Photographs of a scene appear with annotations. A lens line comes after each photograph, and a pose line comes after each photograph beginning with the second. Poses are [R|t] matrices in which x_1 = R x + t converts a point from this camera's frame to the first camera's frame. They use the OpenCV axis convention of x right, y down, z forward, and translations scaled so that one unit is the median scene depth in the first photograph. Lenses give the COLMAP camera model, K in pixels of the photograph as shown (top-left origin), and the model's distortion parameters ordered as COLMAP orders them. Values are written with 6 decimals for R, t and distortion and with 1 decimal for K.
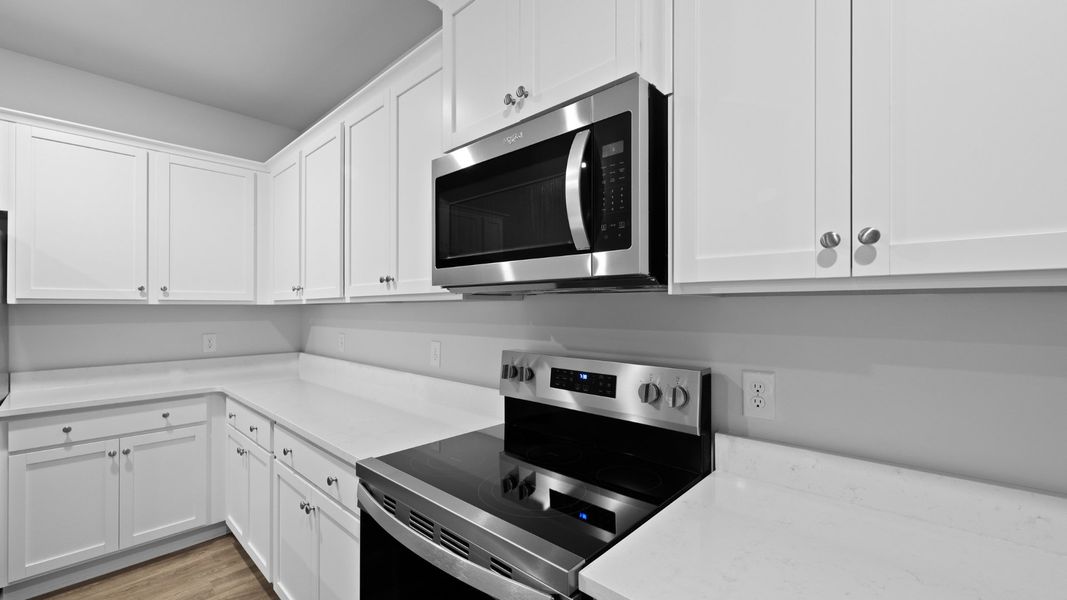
lens RADIAL K [[431.7, 0, 532.9], [0, 431.7, 306.3], [0, 0, 1]] dist [0.001707, 0.000044]
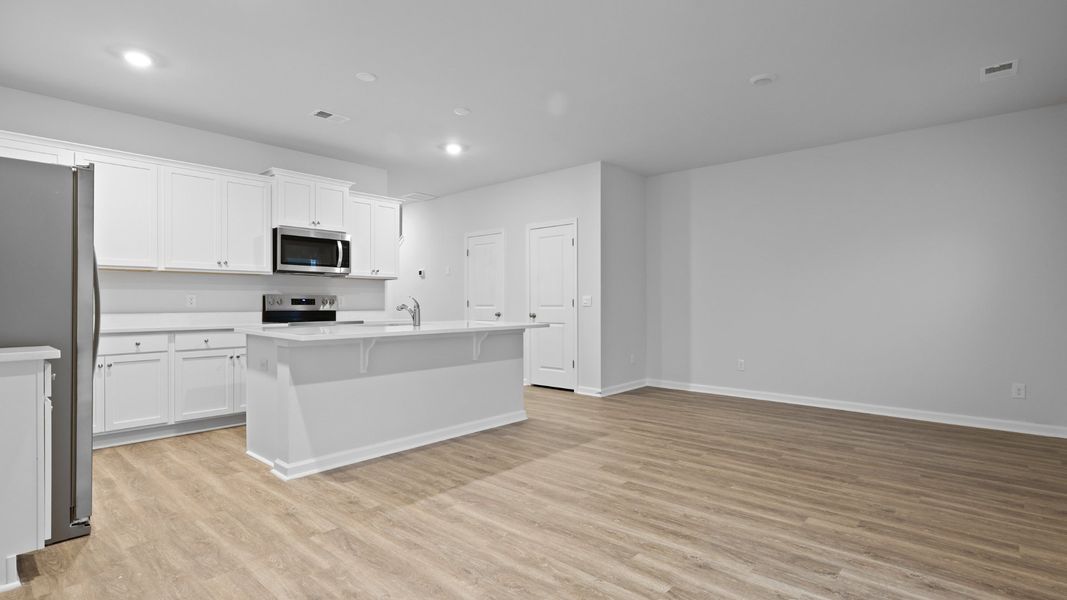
lens RADIAL K [[513.7, 0, 531.6], [0, 513.7, 301.4], [0, 0, 1]] dist [0.000839, 0.000081]
pose [[-0.018716, 0.006574, 0.999803, -3.450126], [-0.002305, 0.999975, -0.006618, 0.172439], [-0.999822, -0.002429, -0.018700, -0.611543]]
